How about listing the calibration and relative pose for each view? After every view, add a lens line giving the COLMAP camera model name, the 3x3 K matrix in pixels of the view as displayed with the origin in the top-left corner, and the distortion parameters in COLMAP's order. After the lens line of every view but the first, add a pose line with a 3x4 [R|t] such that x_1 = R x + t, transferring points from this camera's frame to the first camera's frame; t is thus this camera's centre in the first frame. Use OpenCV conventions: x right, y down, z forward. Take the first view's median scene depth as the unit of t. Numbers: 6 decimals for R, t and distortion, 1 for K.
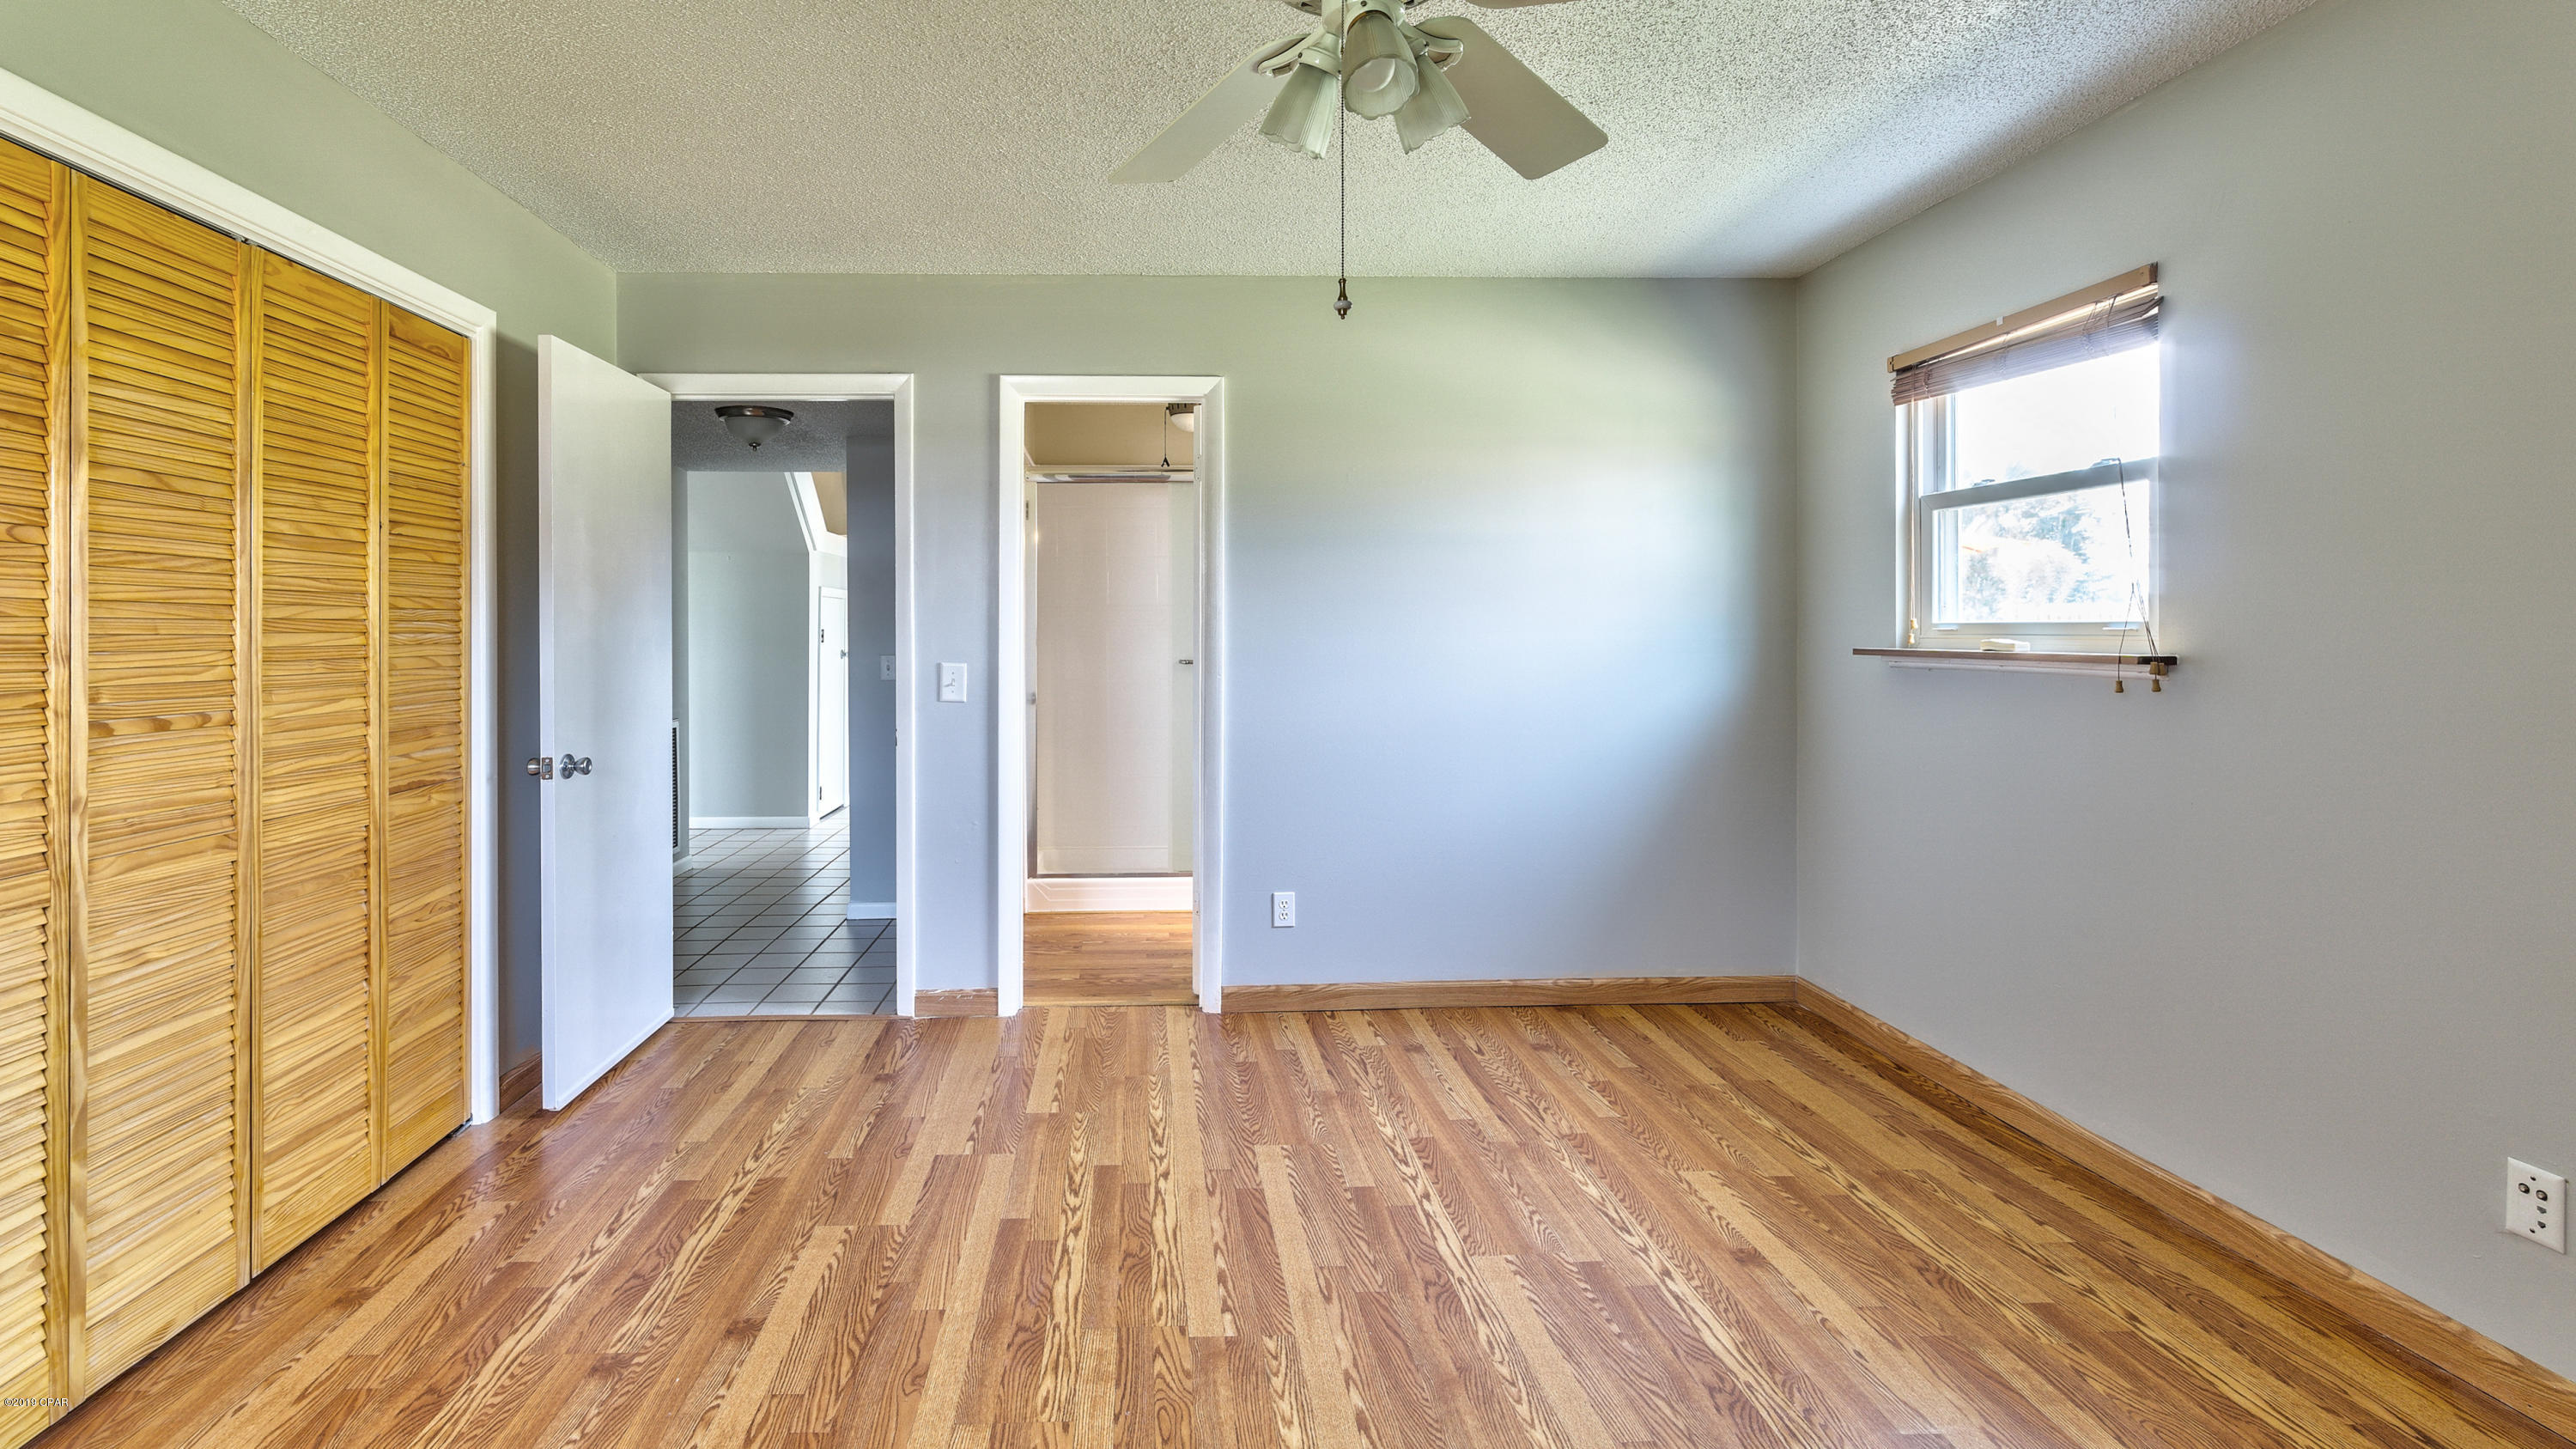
lens RADIAL K [[1204.3, 0, 1166.4], [0, 1204.3, 631.8], [0, 0, 1]] dist [0.000605, 0.000941]
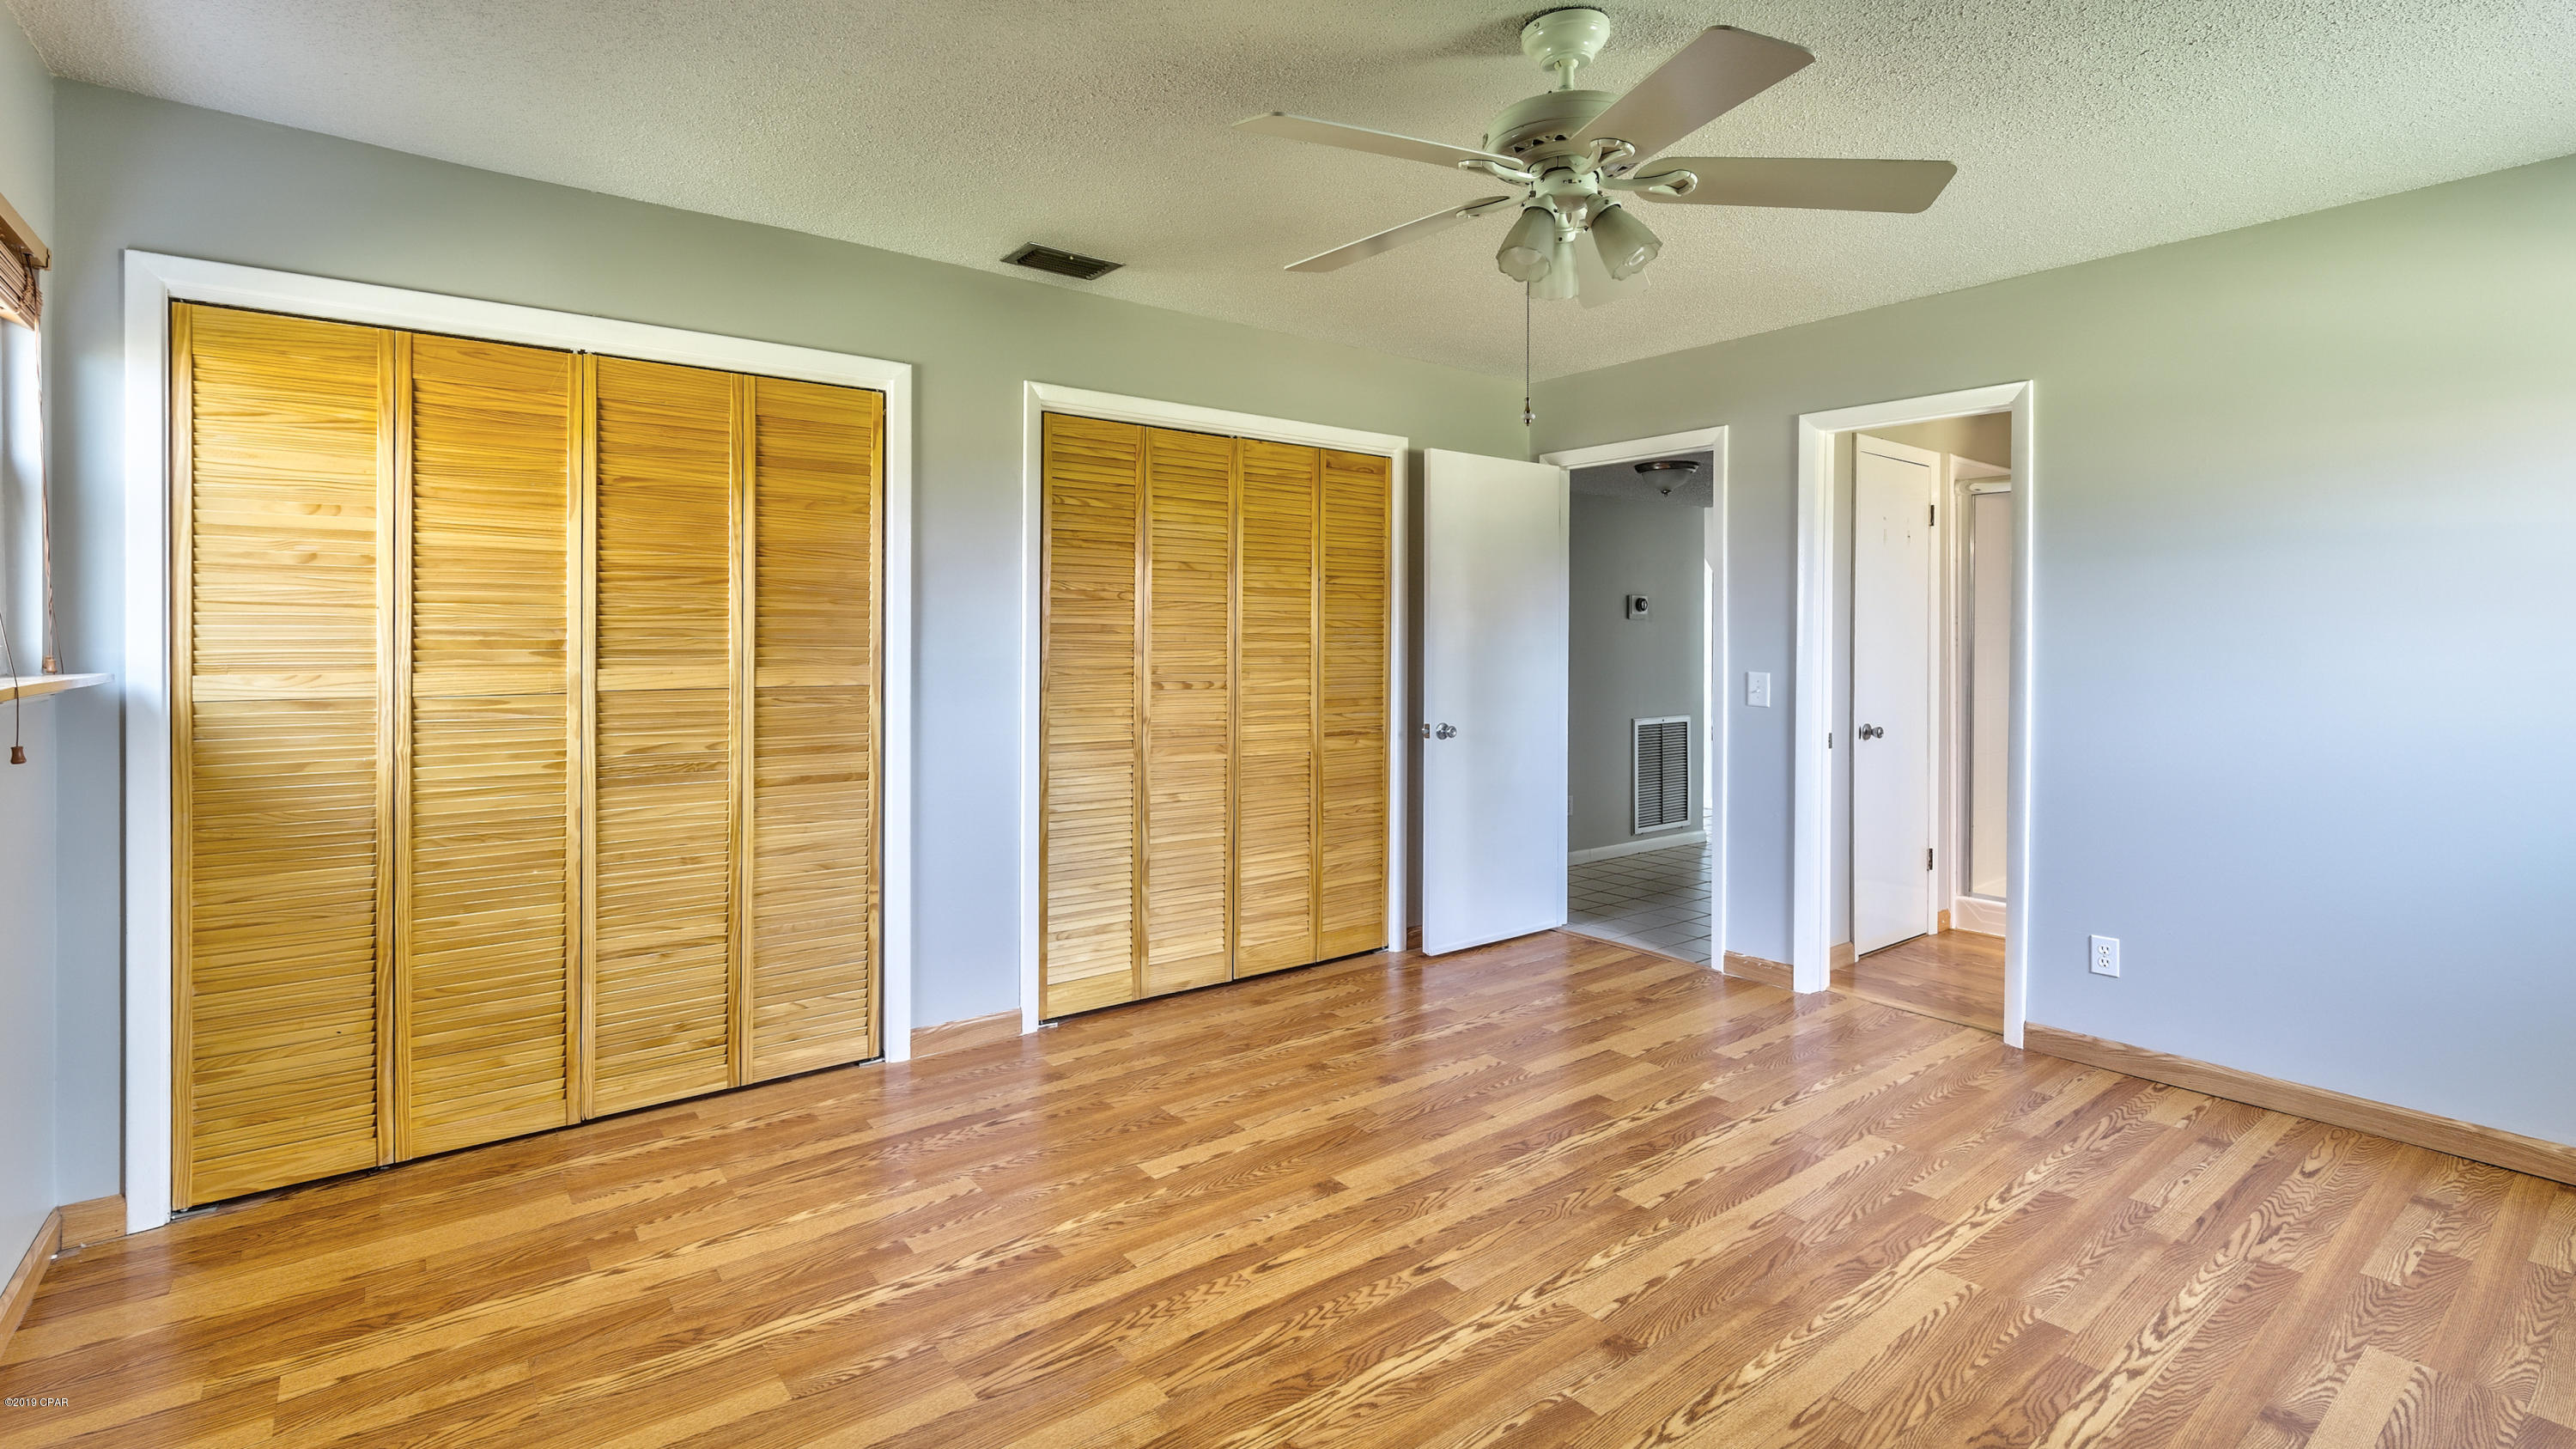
lens RADIAL K [[1142.4, 0, 1289.9], [0, 1142.4, 643.2], [0, 0, 1]] dist [-0.008314, 0.000216]
pose [[0.593742, 0.009881, -0.804595, 0.704971], [-0.009361, 0.999942, 0.005373, -0.006134], [0.804601, 0.004342, 0.593800, -0.005534]]
